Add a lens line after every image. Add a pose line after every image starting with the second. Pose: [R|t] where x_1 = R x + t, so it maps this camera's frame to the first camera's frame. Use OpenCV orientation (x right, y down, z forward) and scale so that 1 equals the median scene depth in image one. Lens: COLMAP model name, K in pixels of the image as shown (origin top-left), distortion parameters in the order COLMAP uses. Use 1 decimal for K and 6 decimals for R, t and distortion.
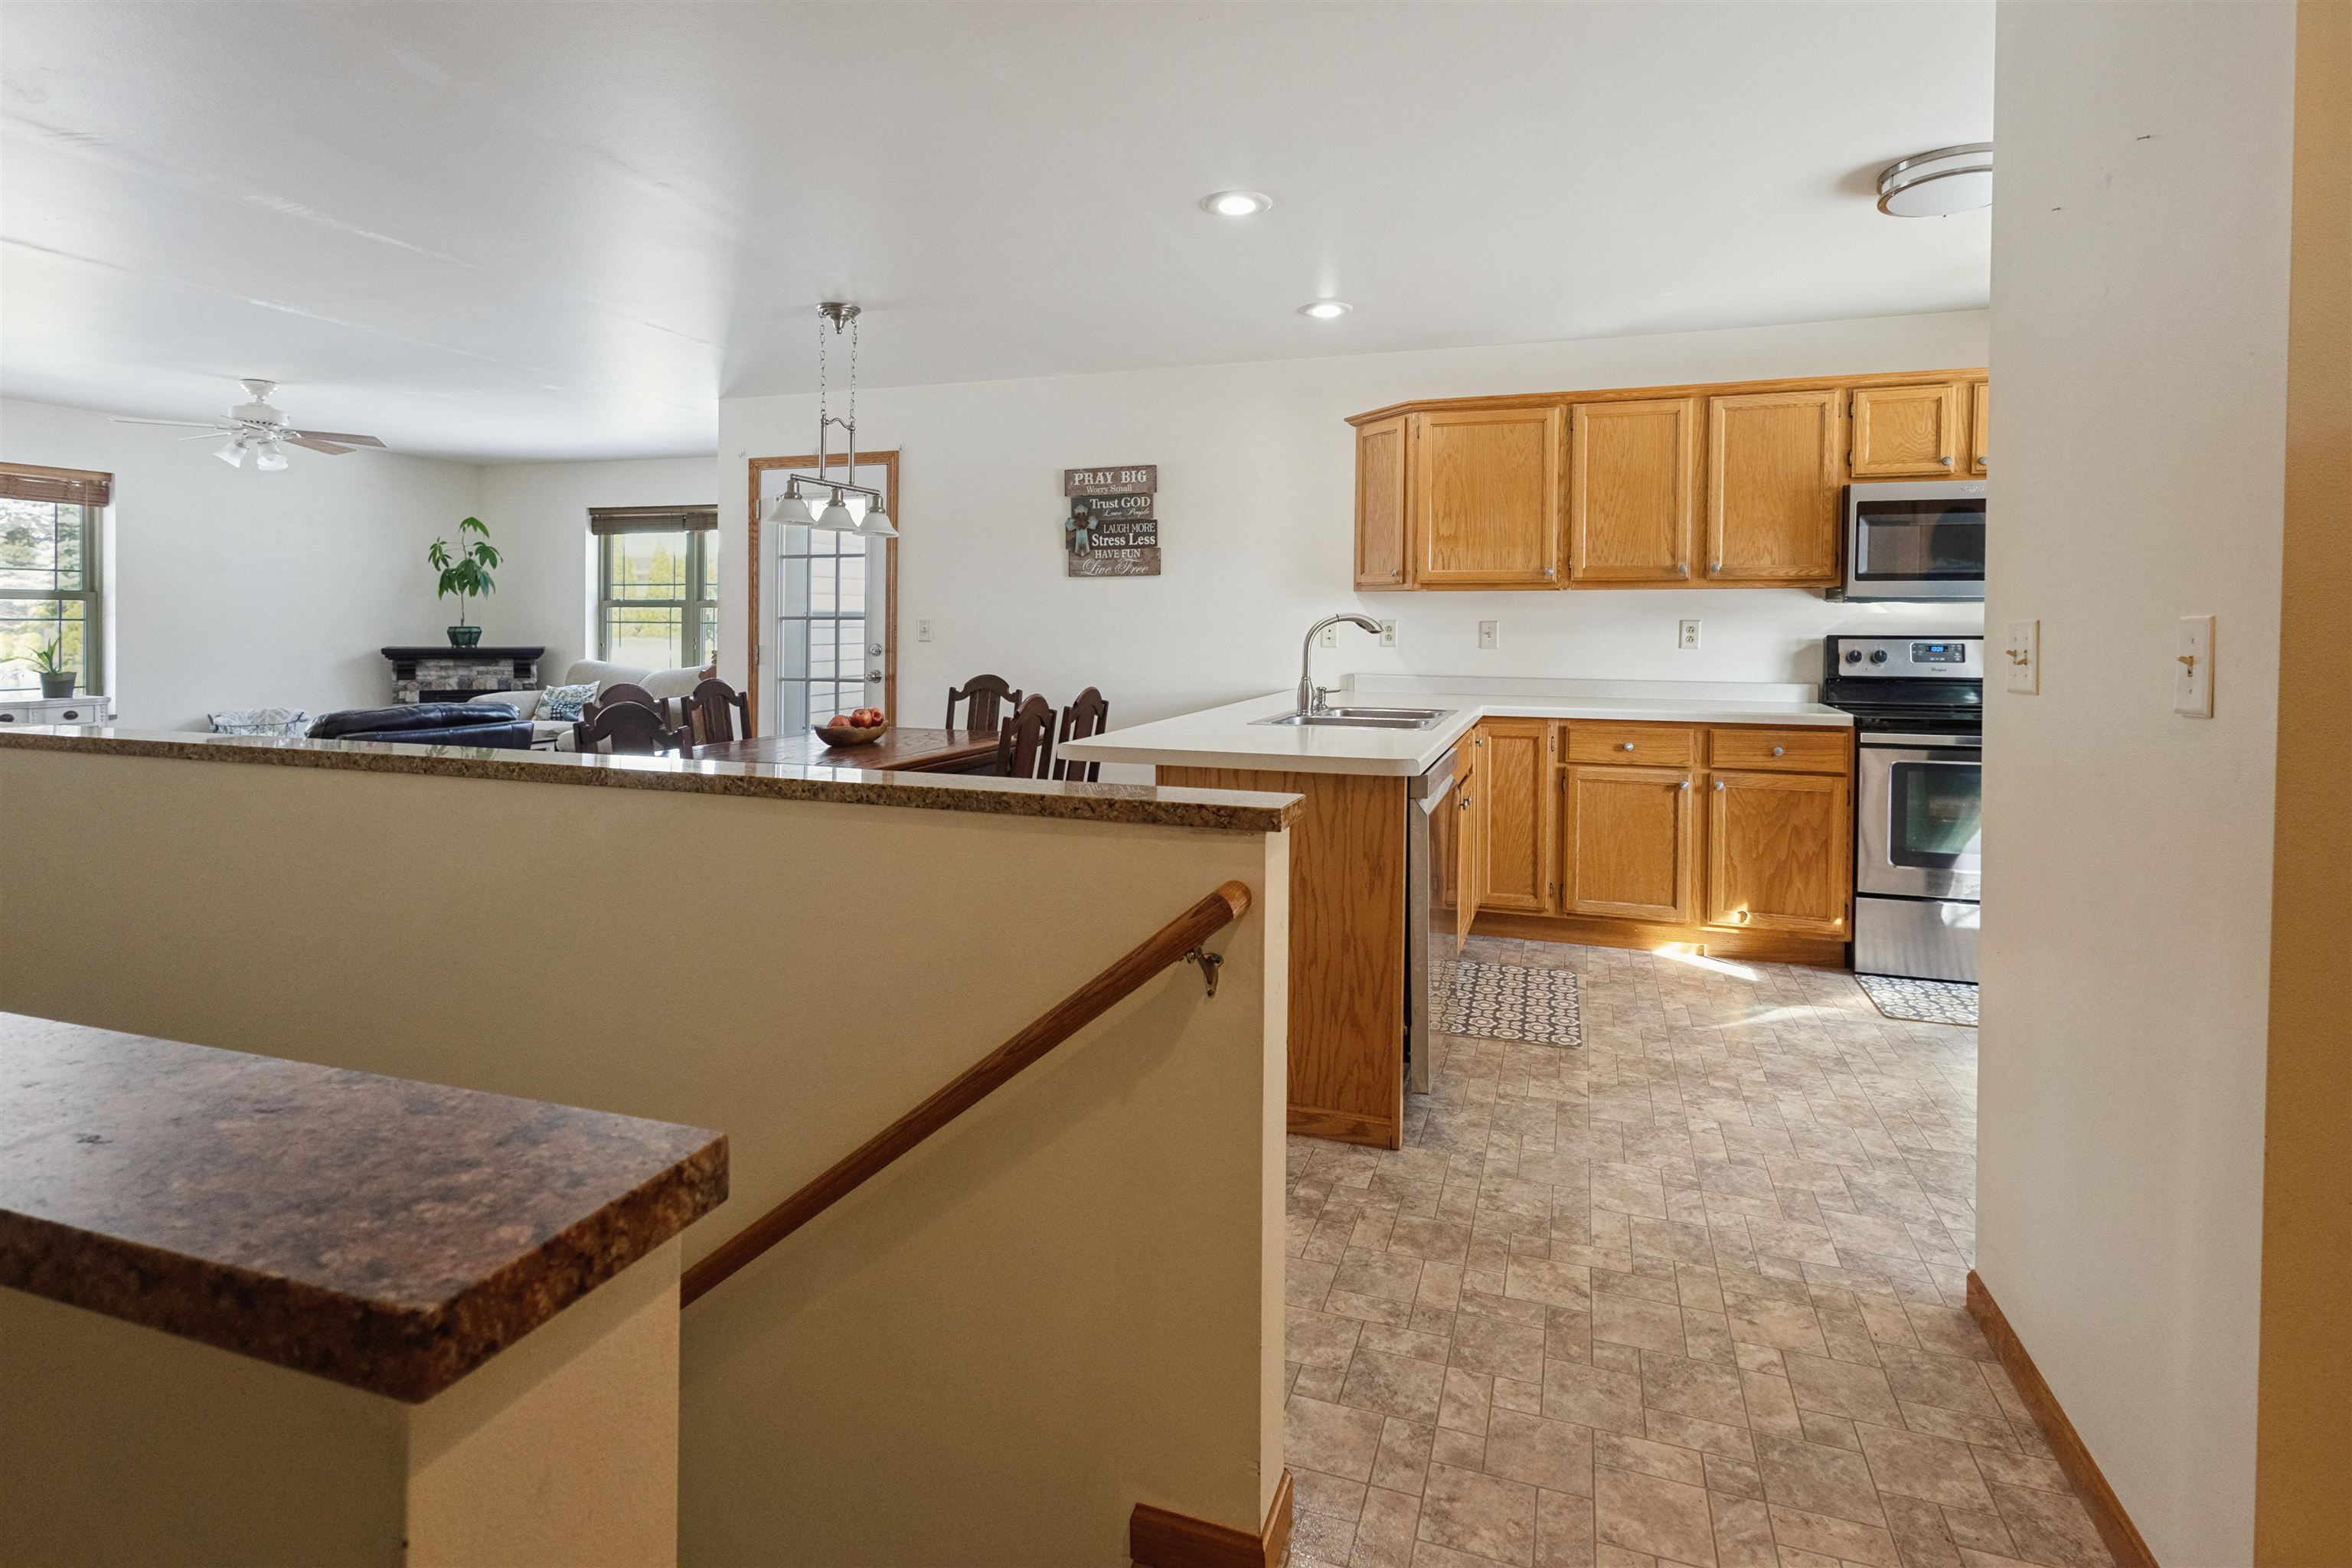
lens RADIAL K [[1105.1, 0, 1208.0], [0, 1105.1, 650.1], [0, 0, 1]] dist [0.009391, -0.004272]
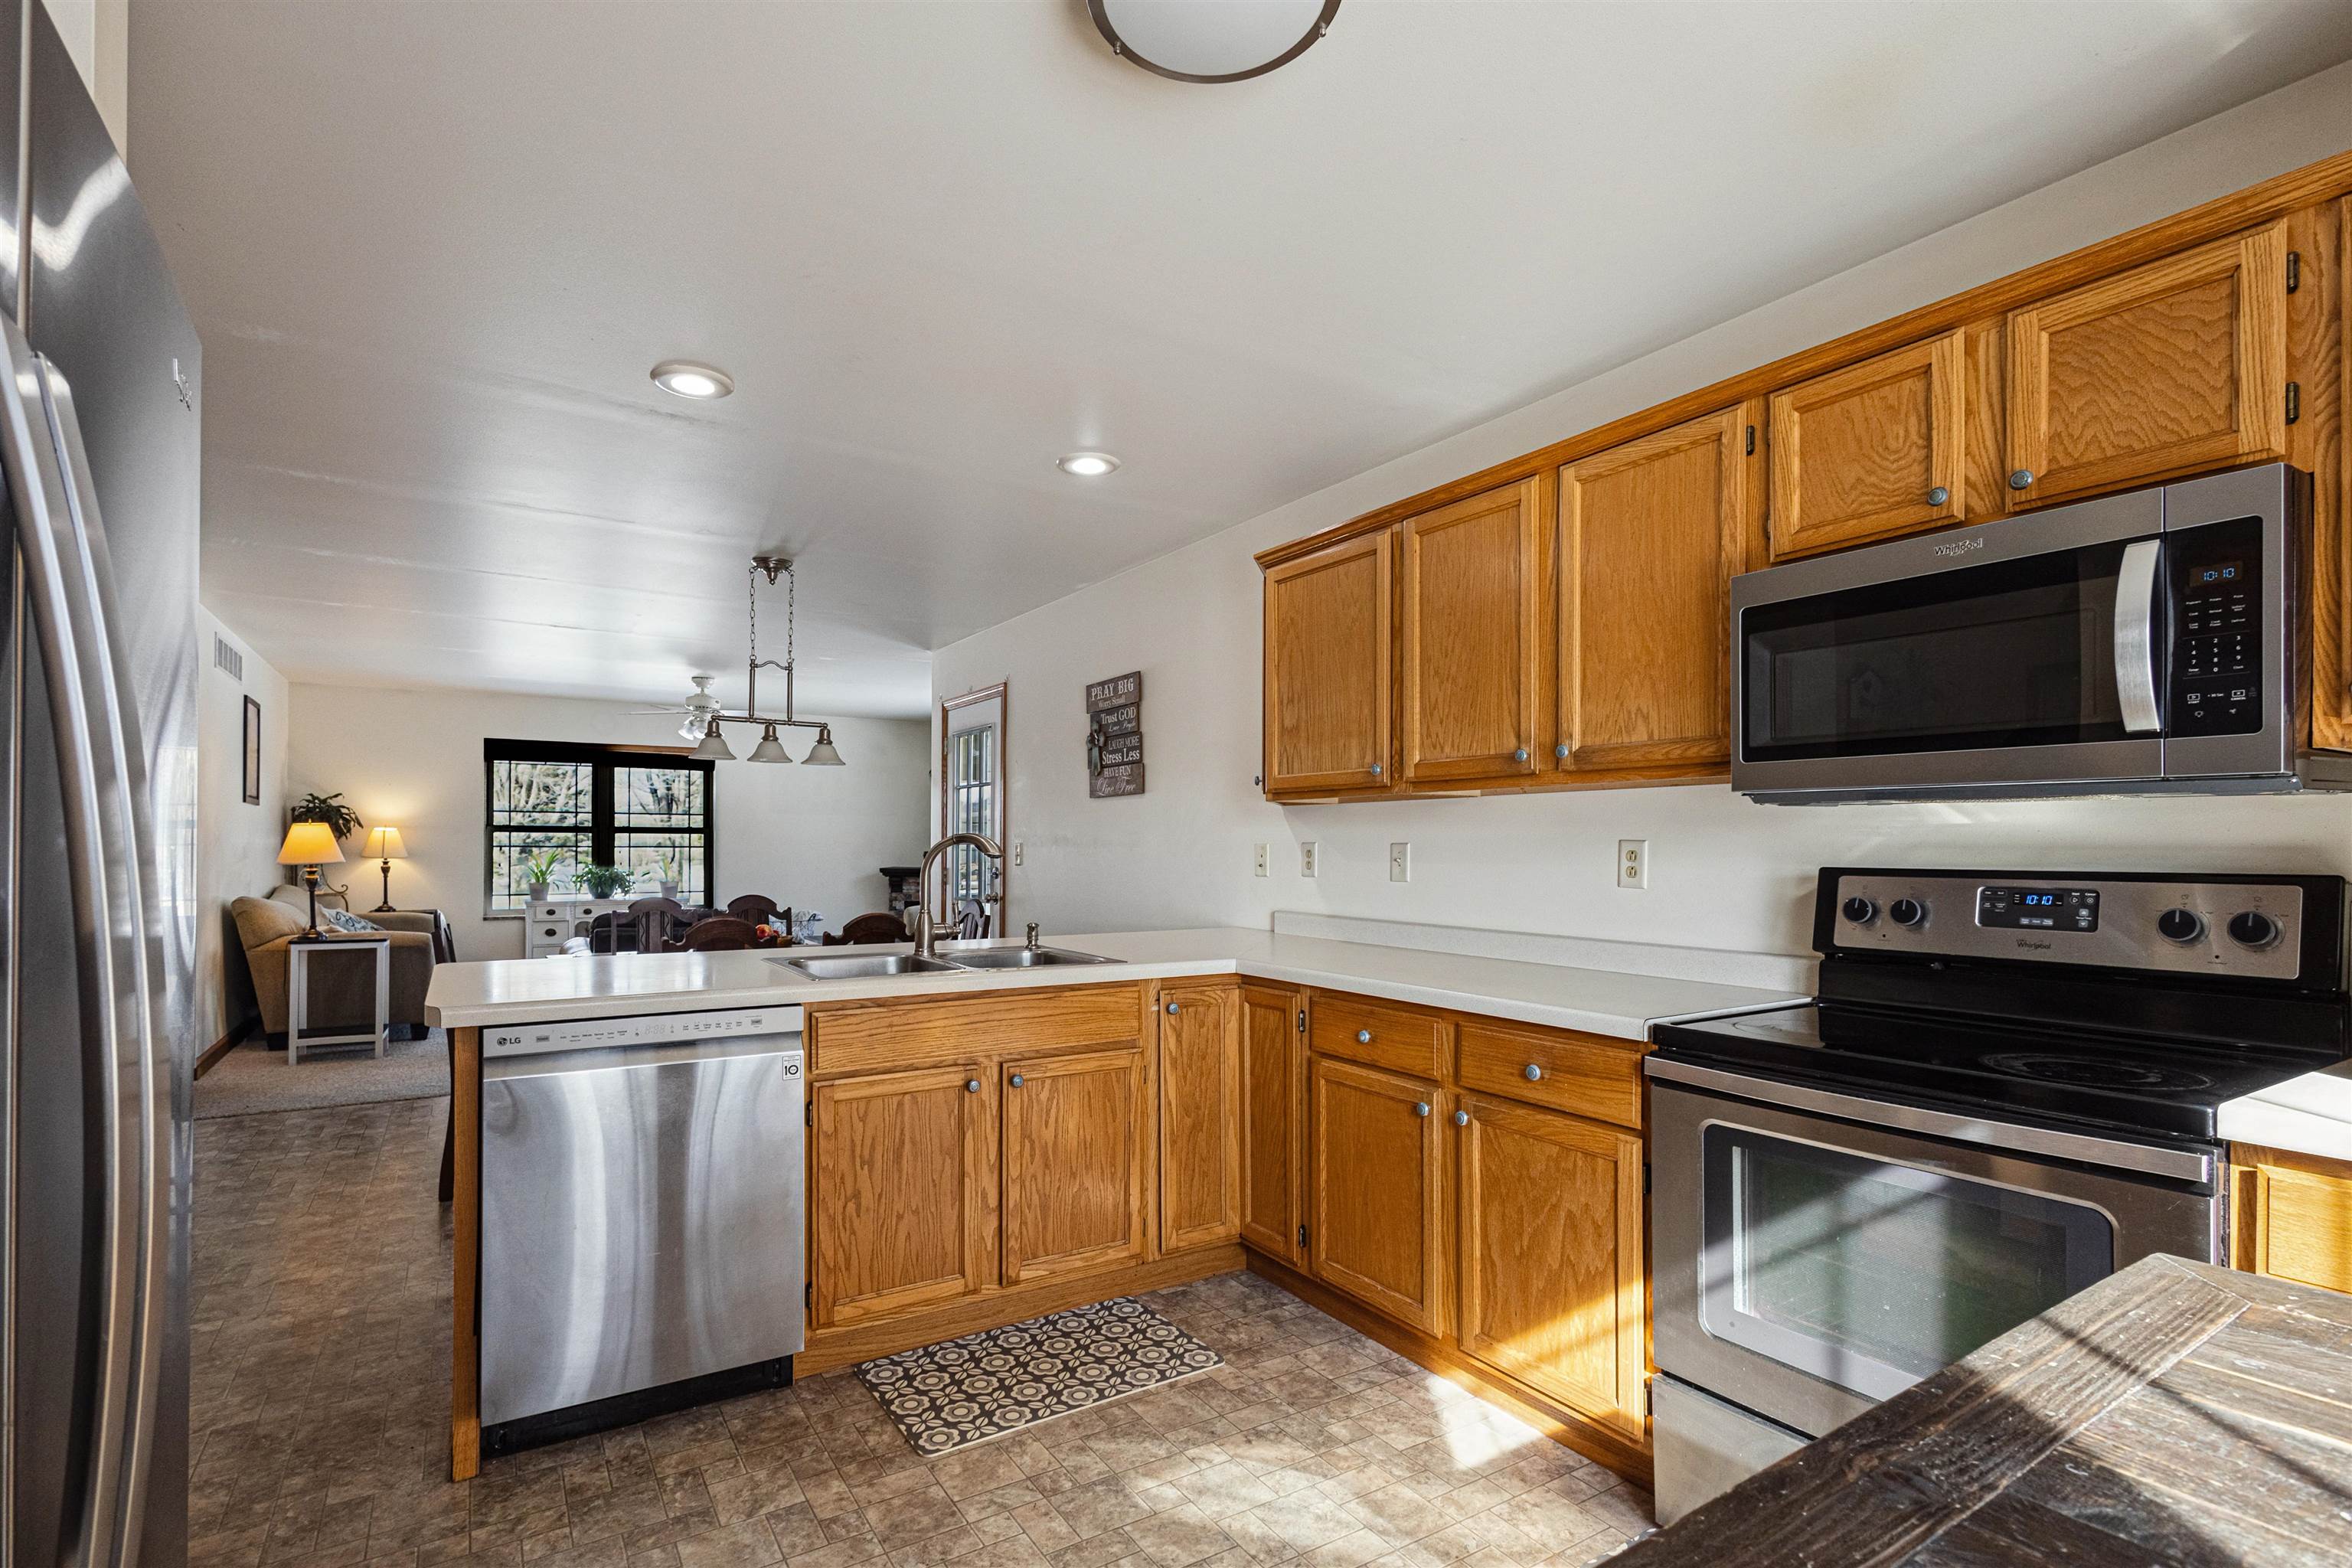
lens RADIAL K [[1105.1, 0, 1225.6], [0, 1105.1, 840.3], [0, 0, 1]] dist [0.009391, -0.004272]
pose [[0.775211, -0.005635, -0.631678, 0.655198], [-0.016281, 0.999450, -0.028896, -0.006235], [0.631493, 0.032685, 0.774693, 0.405947]]
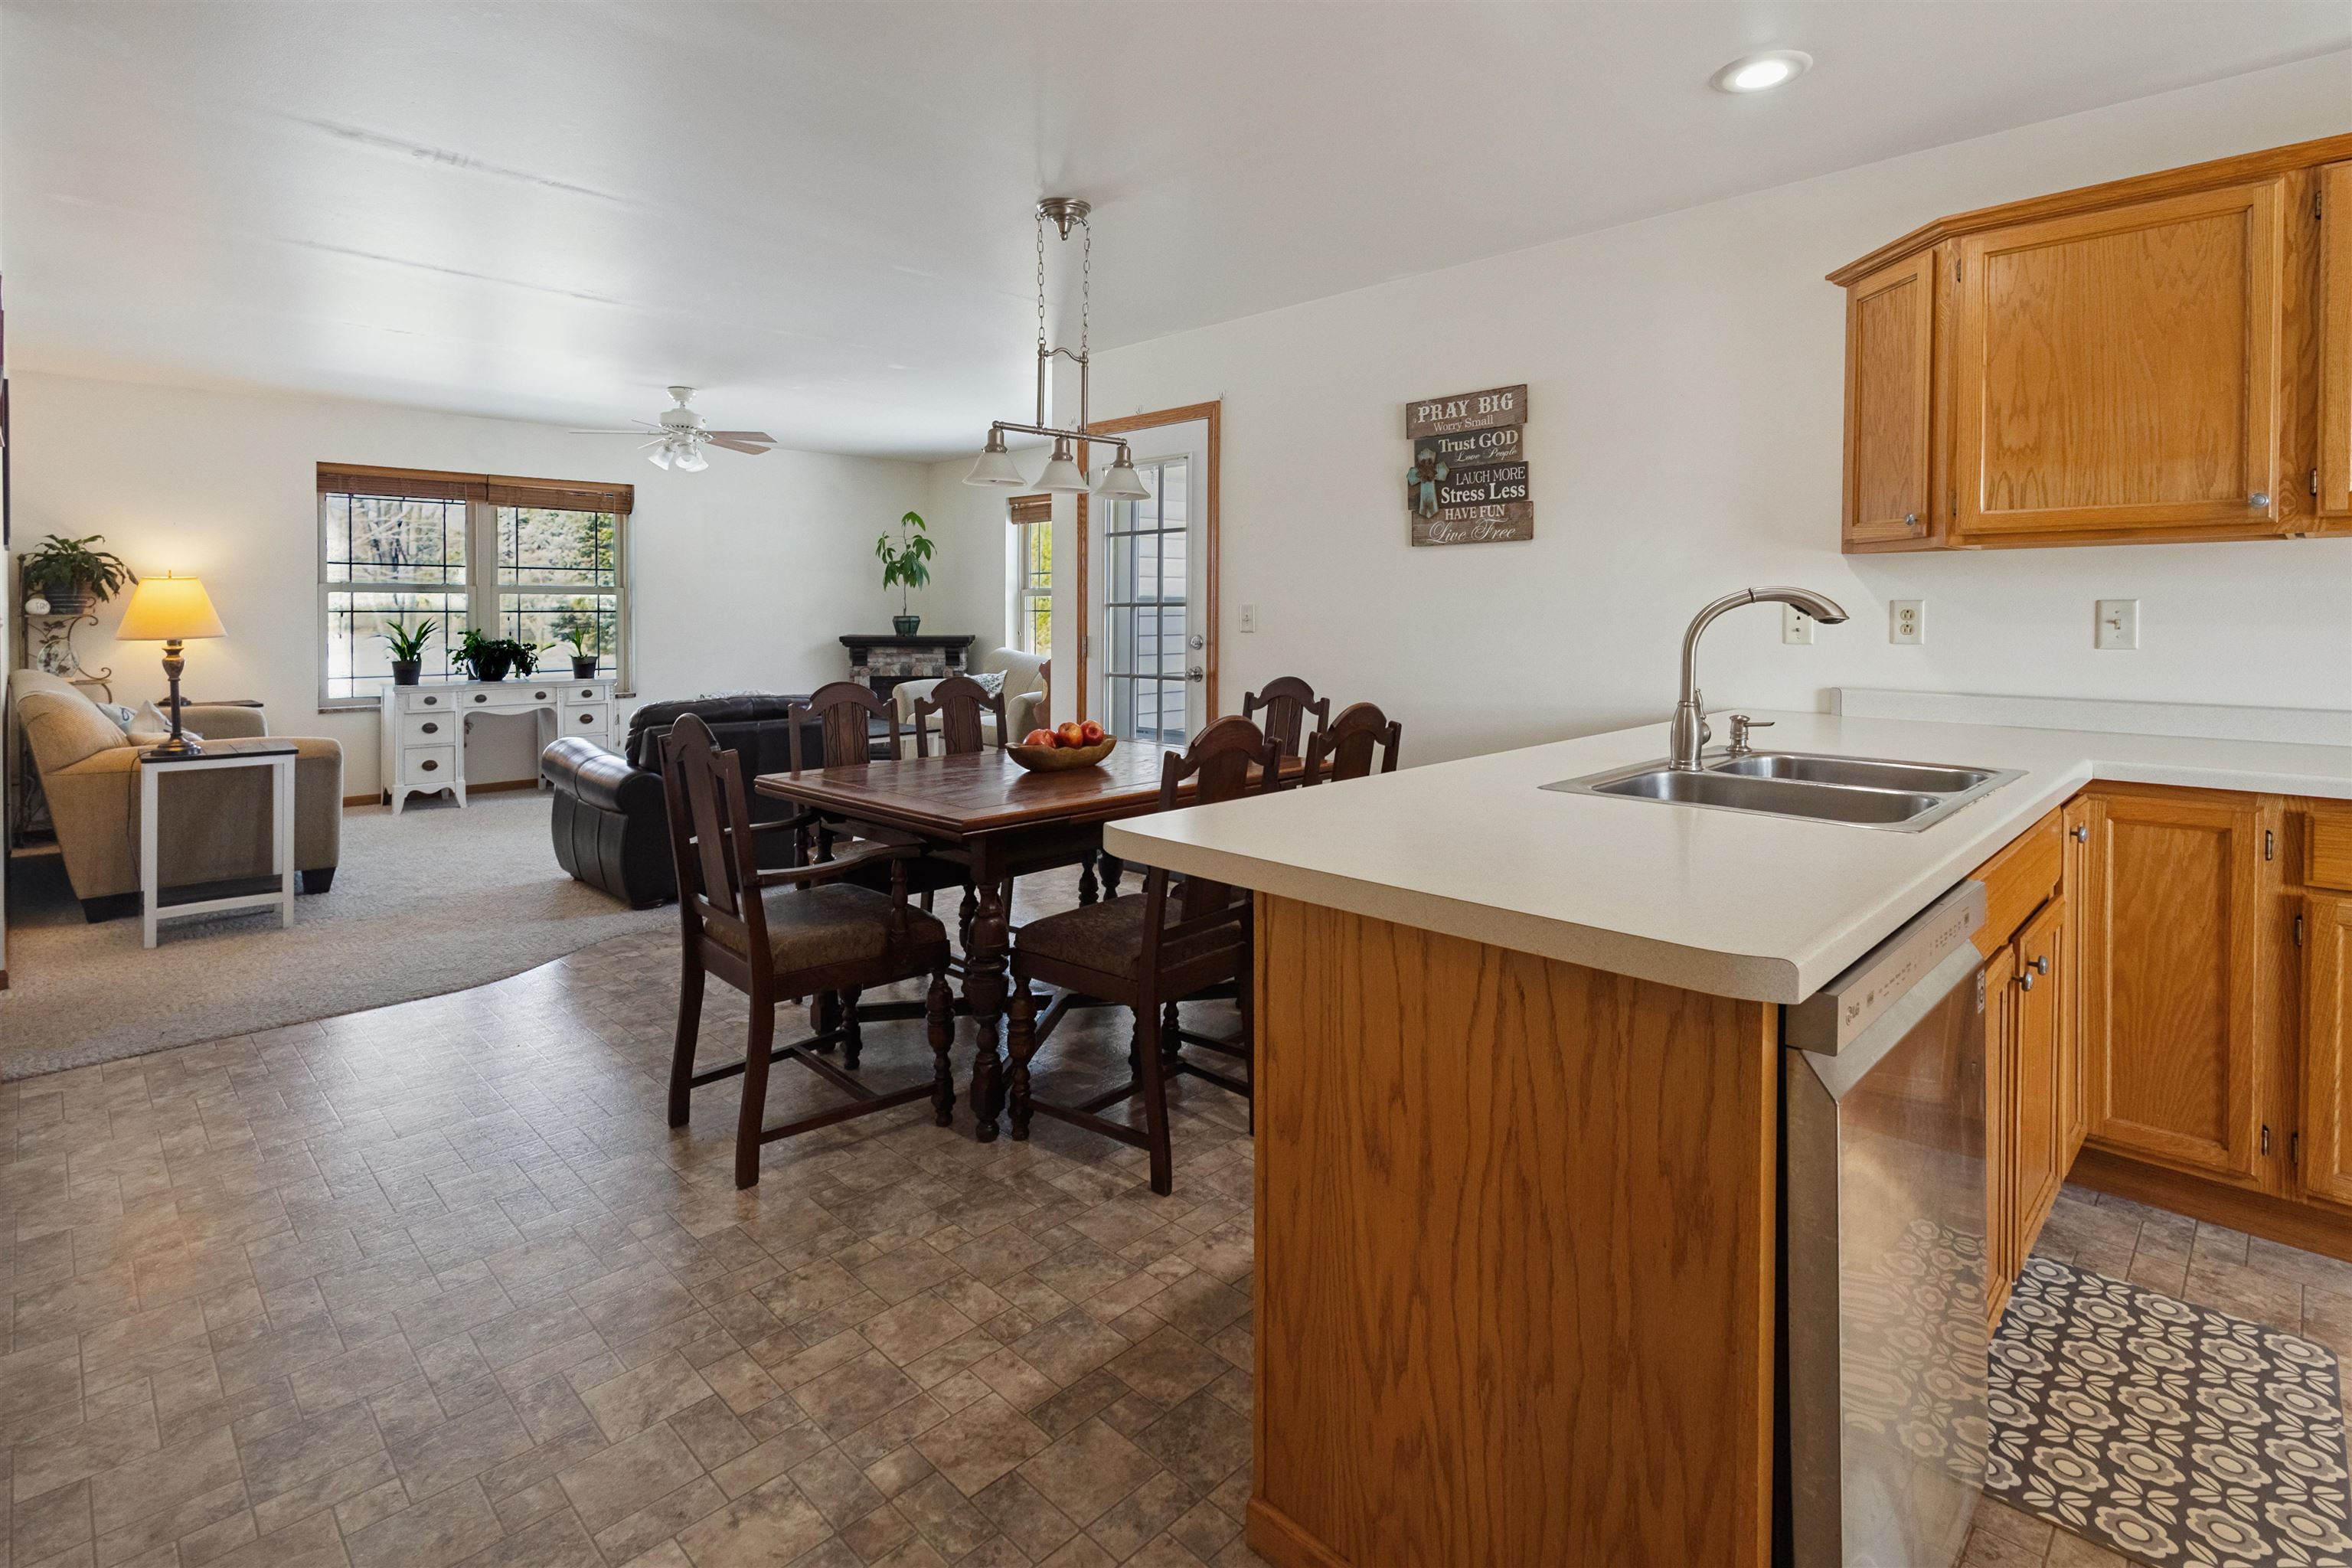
lens RADIAL K [[1105.1, 0, 1220.5], [0, 1105.1, 629.2], [0, 0, 1]] dist [0.009391, -0.004272]
pose [[0.898413, 0.002046, -0.439146, 0.100732], [-0.005636, 0.999961, -0.006871, -0.005639], [0.439114, 0.008648, 0.898390, 0.322504]]
